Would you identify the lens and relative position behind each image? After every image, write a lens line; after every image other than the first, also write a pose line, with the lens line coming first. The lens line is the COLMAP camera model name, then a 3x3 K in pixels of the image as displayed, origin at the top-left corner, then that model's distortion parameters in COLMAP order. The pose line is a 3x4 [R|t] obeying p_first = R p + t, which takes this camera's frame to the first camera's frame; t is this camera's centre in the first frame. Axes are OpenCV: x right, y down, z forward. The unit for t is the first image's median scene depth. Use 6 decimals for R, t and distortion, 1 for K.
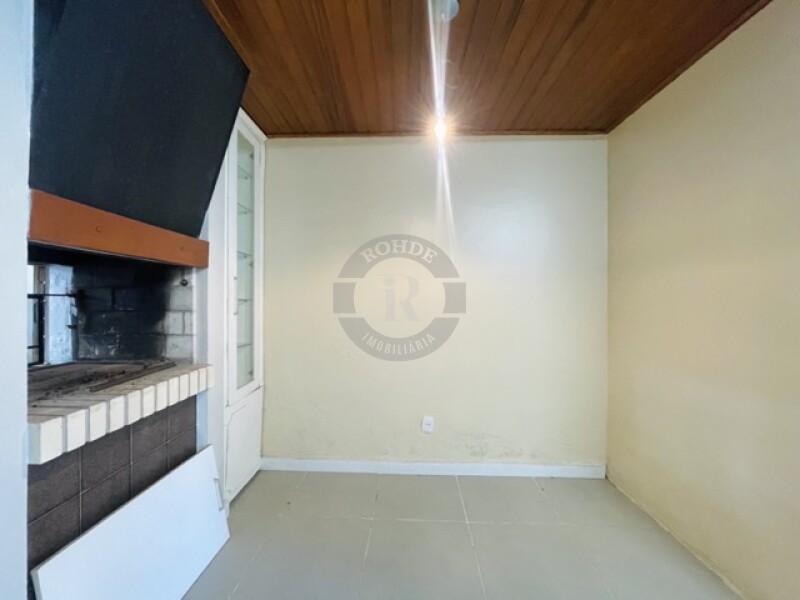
lens RADIAL K [[324.8, 0, 401.2], [0, 324.8, 303.8], [0, 0, 1]] dist [-0.003485, -0.000300]
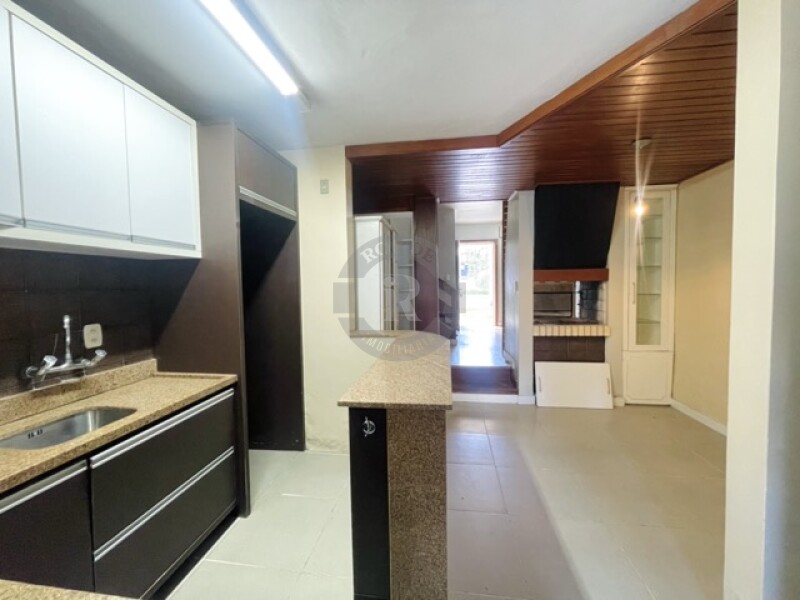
lens RADIAL K [[324.8, 0, 403.3], [0, 324.8, 298.4], [0, 0, 1]] dist [-0.003485, -0.000300]
pose [[-0.115576, 0.031938, -0.992785, 1.707730], [0.005101, 0.999489, 0.031560, -0.066626], [0.993286, -0.001417, -0.115679, -0.101191]]
